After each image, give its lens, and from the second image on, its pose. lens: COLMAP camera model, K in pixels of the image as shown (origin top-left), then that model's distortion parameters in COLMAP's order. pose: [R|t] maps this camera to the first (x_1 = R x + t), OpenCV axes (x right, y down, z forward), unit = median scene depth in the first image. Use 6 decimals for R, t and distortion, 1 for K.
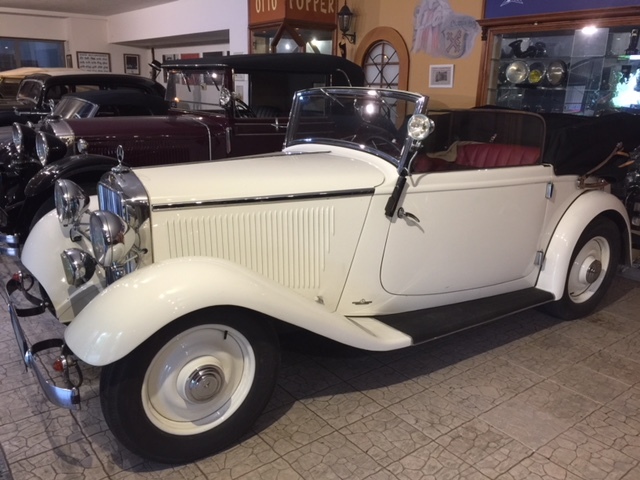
lens RADIAL K [[546.8, 0, 318.9], [0, 546.8, 243.1], [0, 0, 1]] dist [0.017394, -0.016967]
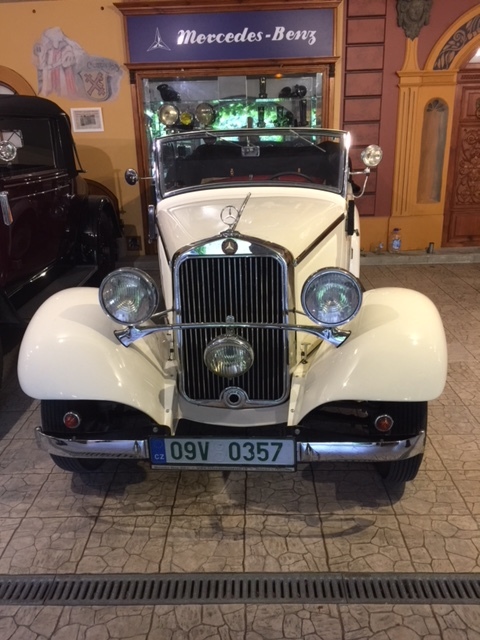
lens RADIAL K [[546.8, 0, 239.1], [0, 546.8, 317.5], [0, 0, 1]] dist [0.017394, -0.016967]
pose [[0.630443, -0.289362, 0.720286, -0.432201], [0.251616, 0.953999, 0.163020, -0.061811], [-0.734324, 0.078461, 0.674249, 0.175422]]
